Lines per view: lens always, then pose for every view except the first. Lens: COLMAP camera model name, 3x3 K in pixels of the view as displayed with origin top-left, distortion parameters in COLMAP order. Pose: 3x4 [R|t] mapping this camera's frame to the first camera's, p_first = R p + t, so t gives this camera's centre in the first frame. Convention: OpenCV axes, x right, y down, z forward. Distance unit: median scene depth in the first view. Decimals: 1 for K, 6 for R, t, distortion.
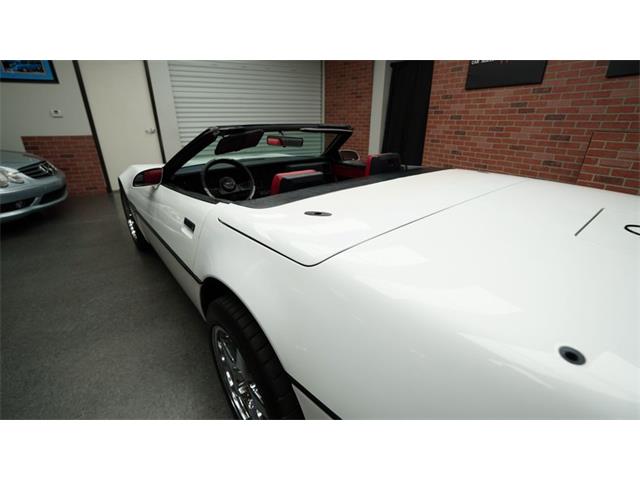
lens RADIAL K [[288.4, 0, 319.0], [0, 288.4, 234.3], [0, 0, 1]] dist [-0.002277, 0.000309]
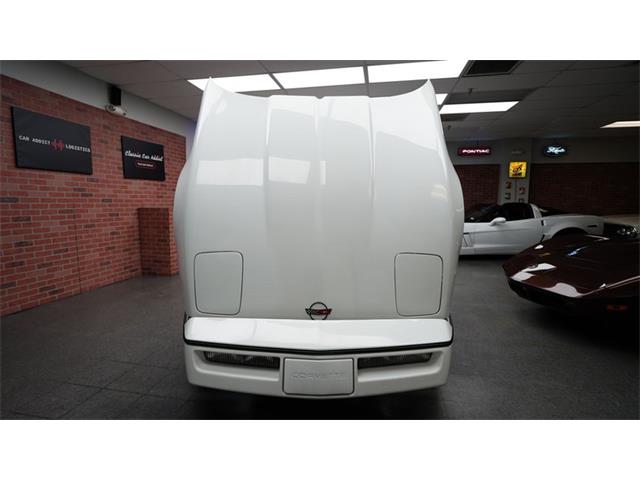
lens RADIAL K [[322.8, 0, 319.0], [0, 322.8, 236.6], [0, 0, 1]] dist [-0.000127, 0.000722]
pose [[-0.777595, -0.068346, 0.625040, -0.729859], [0.233143, 0.891871, 0.387570, -0.507476], [-0.583944, 0.447096, -0.677579, 1.264517]]
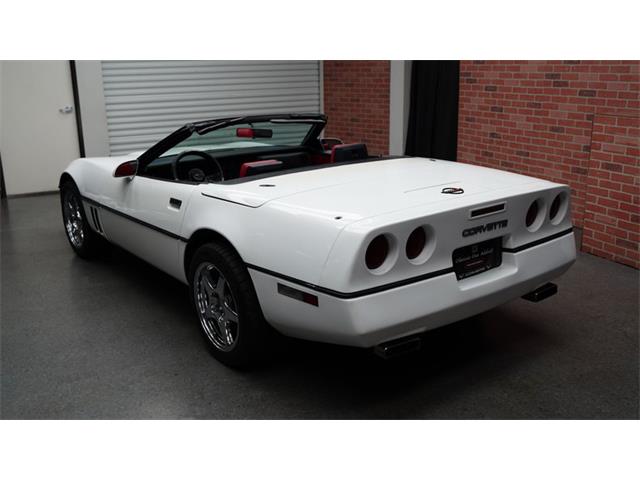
lens RADIAL K [[613.3, 0, 330.4], [0, 613.3, 238.8], [0, 0, 1]] dist [0.075981, -0.164255]
pose [[0.999734, -0.011353, -0.020067, 0.103177], [0.009311, 0.995038, -0.099062, 0.142453], [0.021092, 0.098849, 0.994879, -0.599341]]
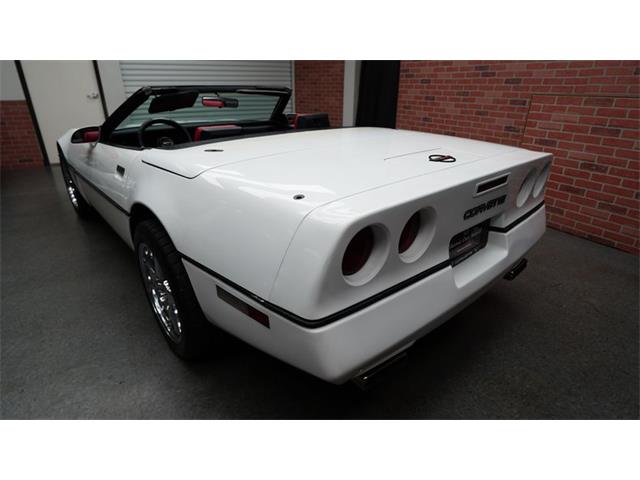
lens RADIAL K [[353.5, 0, 318.9], [0, 353.5, 233.1], [0, 0, 1]] dist [-0.001225, 0.000367]
pose [[0.999577, -0.007757, 0.028037, 0.105070], [0.007294, 0.999836, 0.016561, 0.069834], [-0.028161, -0.016349, 0.999470, -0.154525]]
